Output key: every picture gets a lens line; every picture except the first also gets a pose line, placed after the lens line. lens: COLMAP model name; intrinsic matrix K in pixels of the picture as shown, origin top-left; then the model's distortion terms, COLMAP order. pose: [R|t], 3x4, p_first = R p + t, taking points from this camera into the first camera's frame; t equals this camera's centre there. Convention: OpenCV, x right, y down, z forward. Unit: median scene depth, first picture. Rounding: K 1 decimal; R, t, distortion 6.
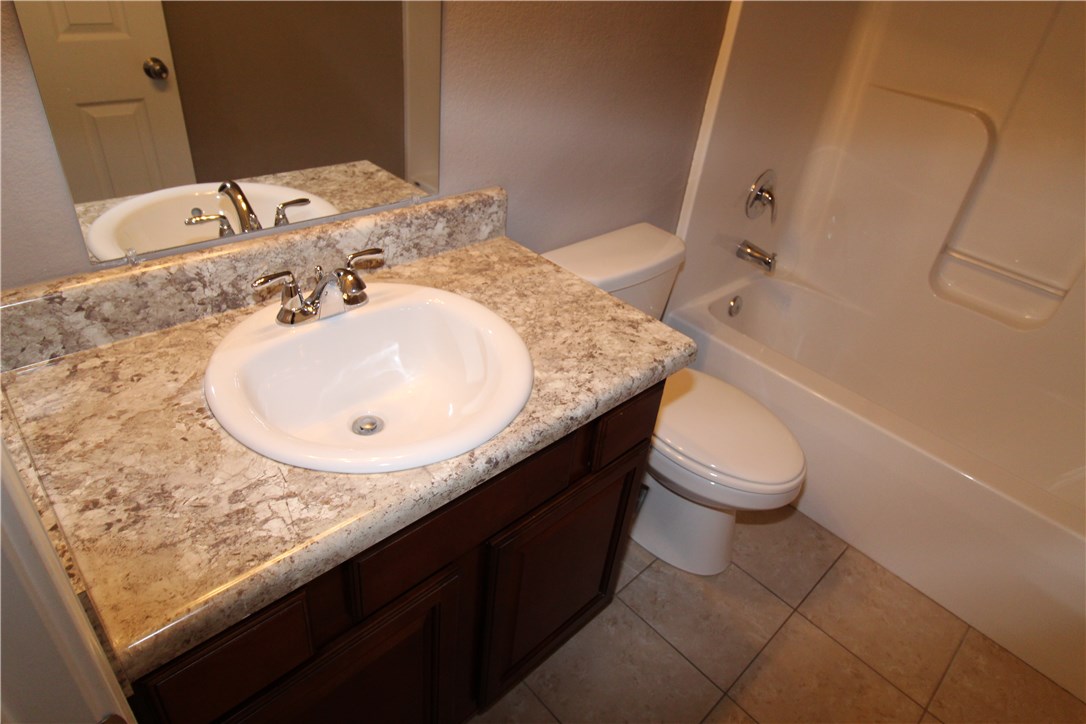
lens RADIAL K [[640.0, 0, 543.9], [0, 640.0, 351.8], [0, 0, 1]] dist [0.006828, -0.010616]
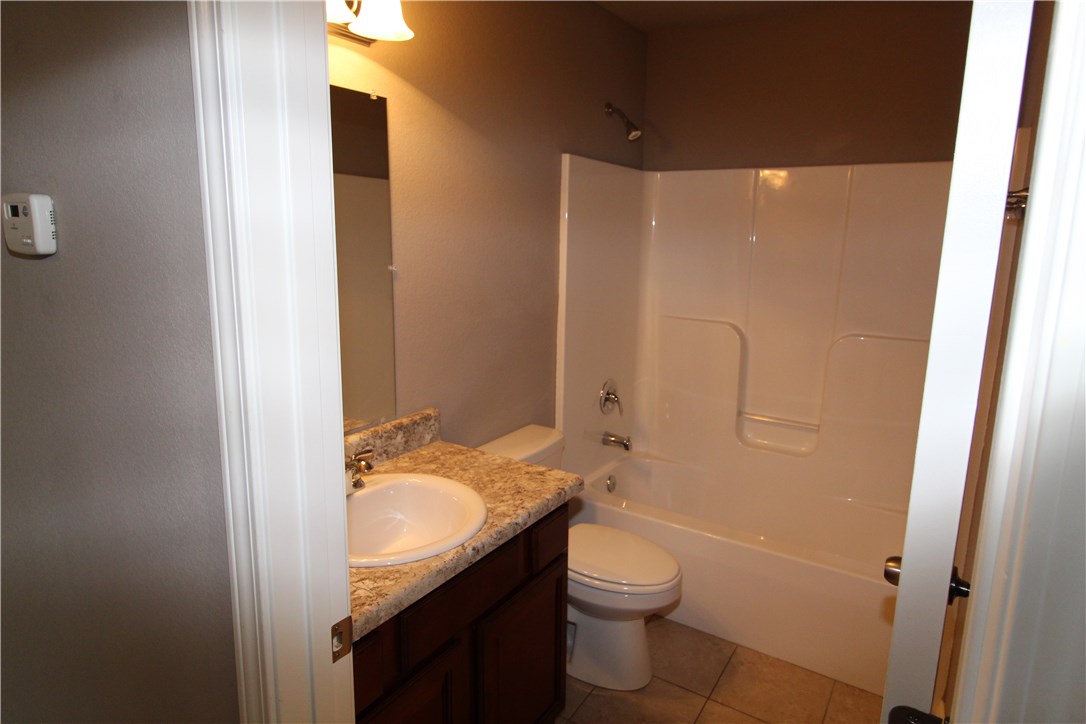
lens RADIAL K [[640.0, 0, 542.5], [0, 640.0, 364.0], [0, 0, 1]] dist [0.006828, -0.010616]
pose [[0.969627, -0.133753, 0.204778, -0.124539], [0.197965, 0.920859, -0.335901, 0.212815], [-0.143644, 0.366237, 0.919368, -0.469373]]
